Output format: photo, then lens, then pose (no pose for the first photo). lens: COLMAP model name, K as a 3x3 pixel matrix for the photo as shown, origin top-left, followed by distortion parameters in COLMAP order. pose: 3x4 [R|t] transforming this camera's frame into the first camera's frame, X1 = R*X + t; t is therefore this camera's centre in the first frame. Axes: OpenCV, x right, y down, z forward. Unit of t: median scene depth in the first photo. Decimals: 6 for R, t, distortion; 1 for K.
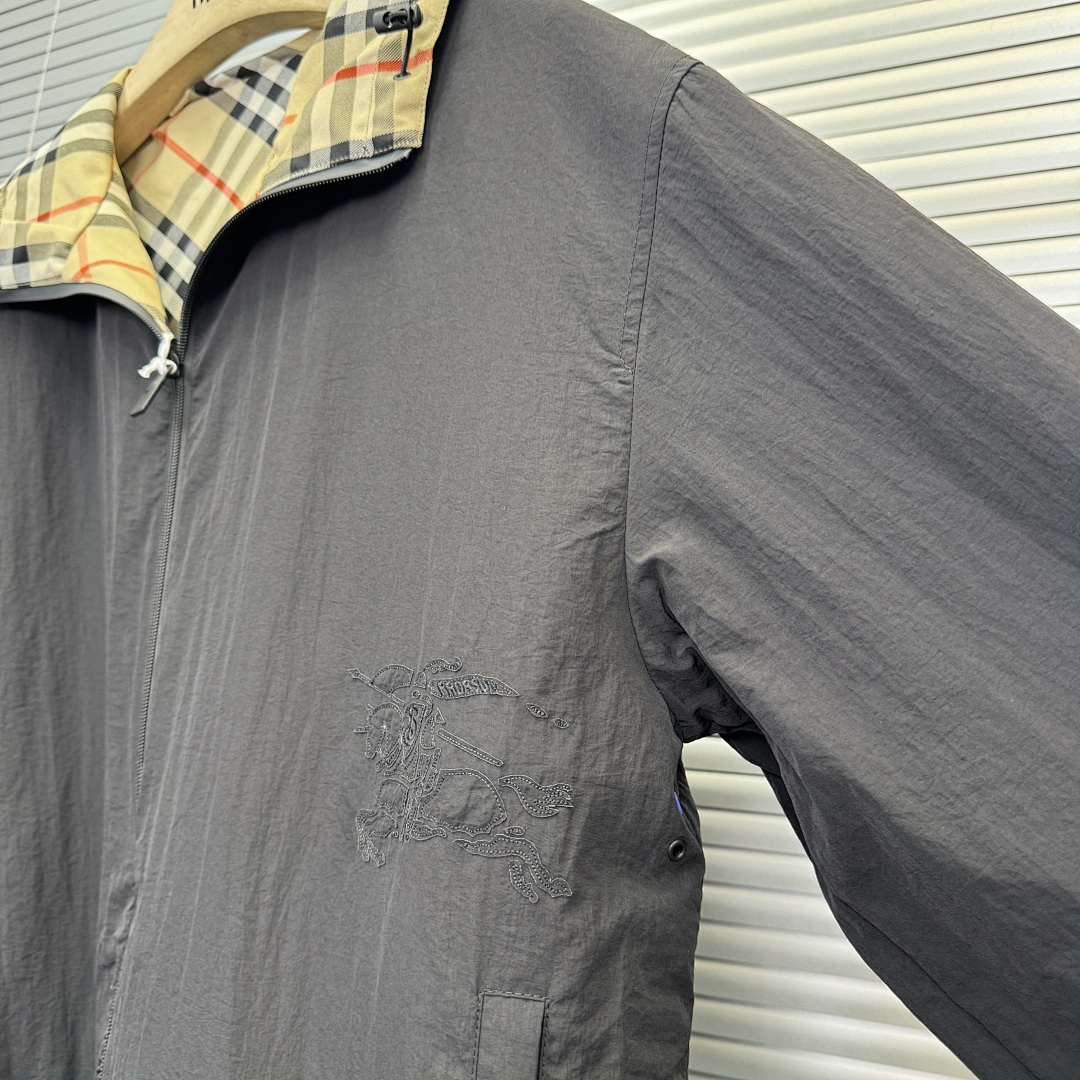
lens RADIAL K [[1039.3, 0, 531.6], [0, 1039.3, 545.1], [0, 0, 1]] dist [0.010865, 0.000000]
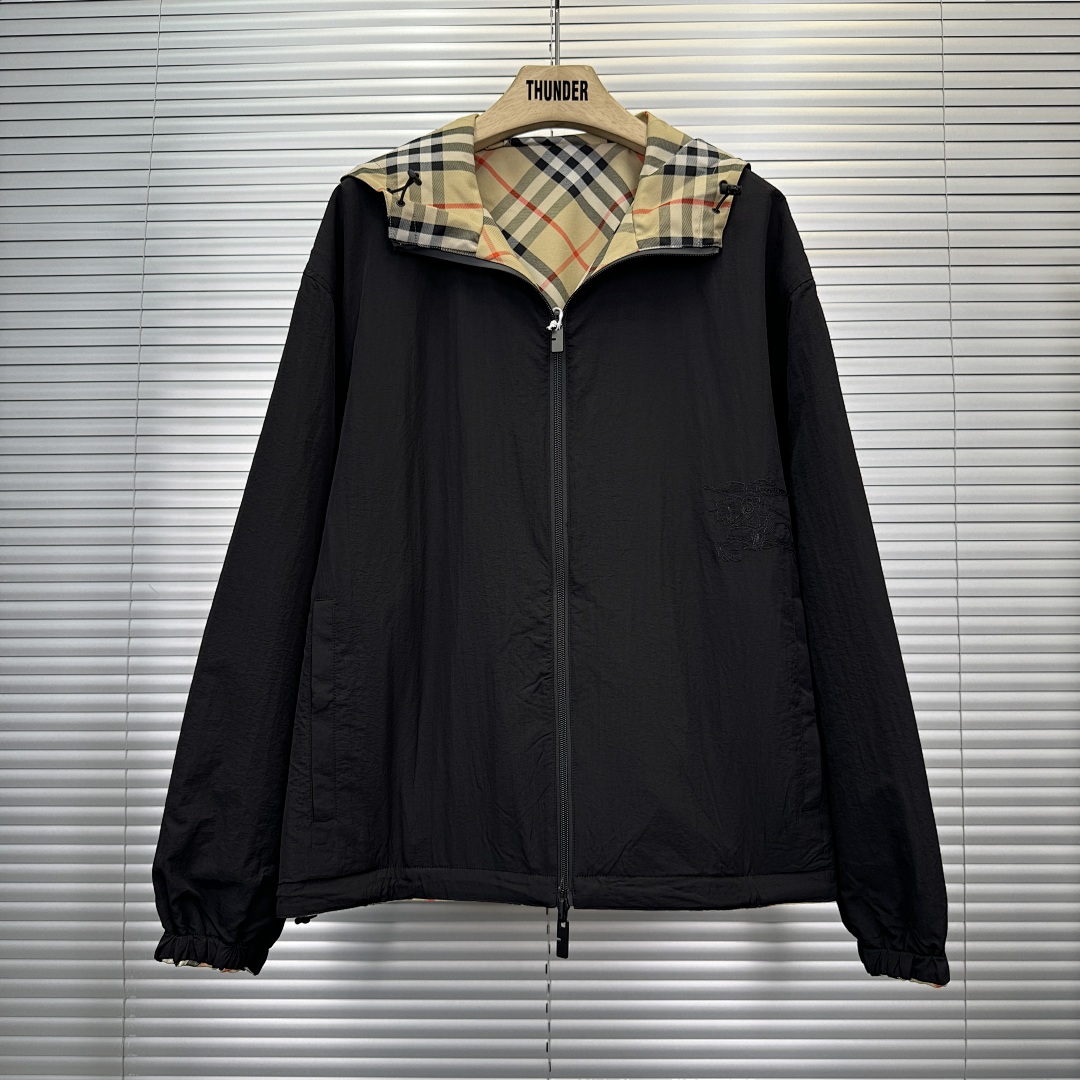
lens RADIAL K [[1039.3, 0, 524.0], [0, 1039.3, 536.7], [0, 0, 1]] dist [0.010865, 0.000000]
pose [[0.855465, 0.021115, 0.517429, -1.865176], [-0.089889, 0.990056, 0.108211, 0.022481], [-0.509999, -0.139082, 0.848856, -0.857462]]
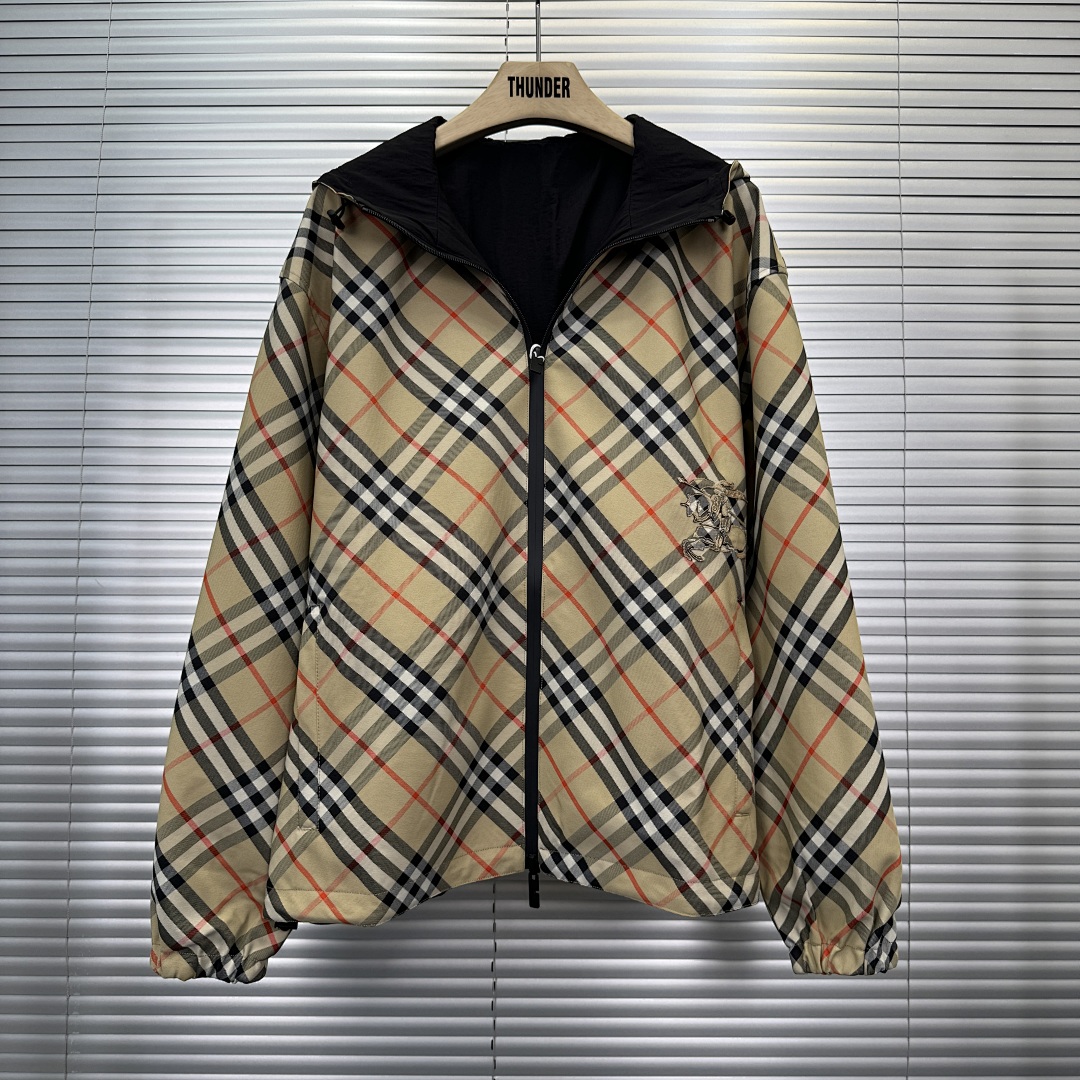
lens RADIAL K [[1039.3, 0, 534.4], [0, 1039.3, 542.2], [0, 0, 1]] dist [0.010865, 0.000000]
pose [[0.848099, 0.024754, 0.529259, -1.824673], [-0.099880, 0.988468, 0.113817, 0.019115], [-0.520339, -0.149390, 0.840791, -0.878080]]
